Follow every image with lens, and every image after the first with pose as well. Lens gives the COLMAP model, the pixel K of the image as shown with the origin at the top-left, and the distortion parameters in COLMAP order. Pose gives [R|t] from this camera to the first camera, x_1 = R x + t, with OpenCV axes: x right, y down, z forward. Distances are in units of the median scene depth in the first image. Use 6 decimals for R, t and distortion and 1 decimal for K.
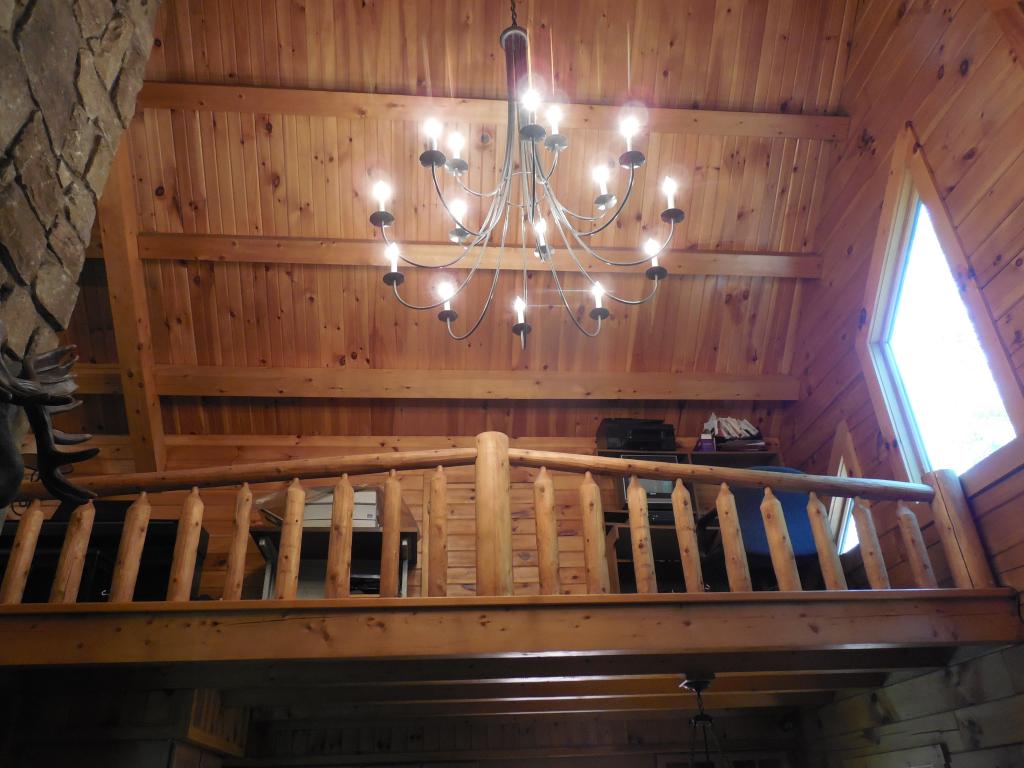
lens RADIAL K [[767.9, 0, 512.0], [0, 767.9, 384.0], [0, 0, 1]] dist [-0.007907, 0.002074]
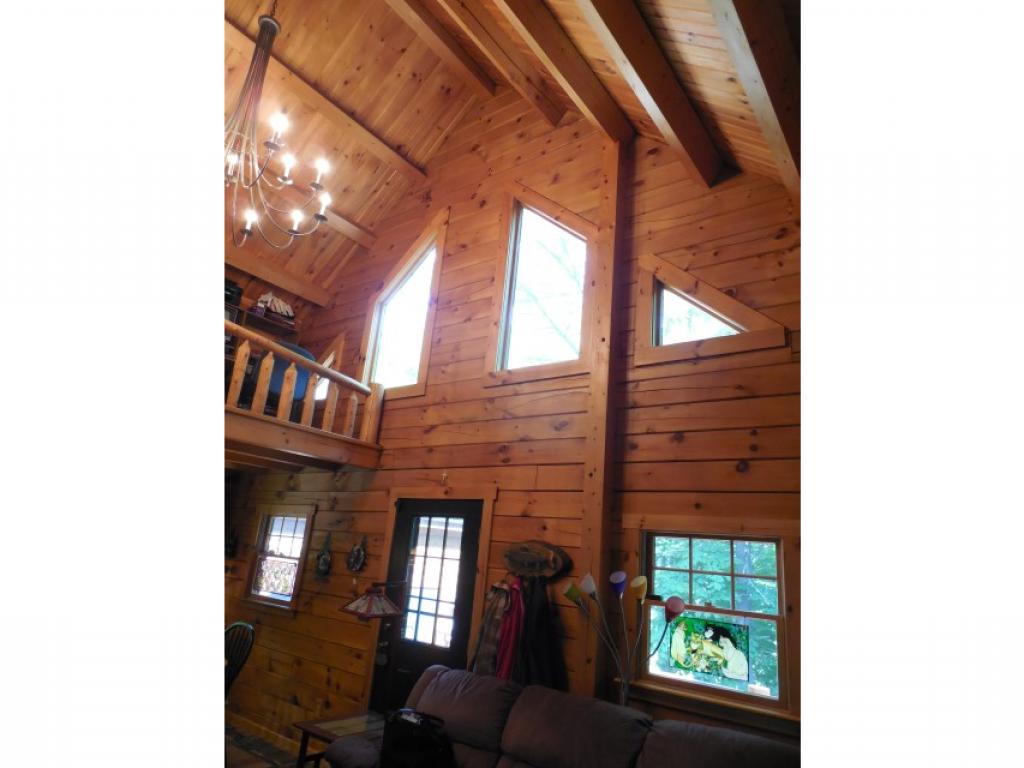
lens RADIAL K [[587.5, 0, 512.0], [0, 587.5, 384.0], [0, 0, 1]] dist [0.038549, 0.000178]
pose [[0.661082, 0.305698, 0.685215, -0.240276], [-0.466670, 0.882627, 0.056464, -0.126092], [-0.587529, -0.357097, 0.726149, -0.287253]]
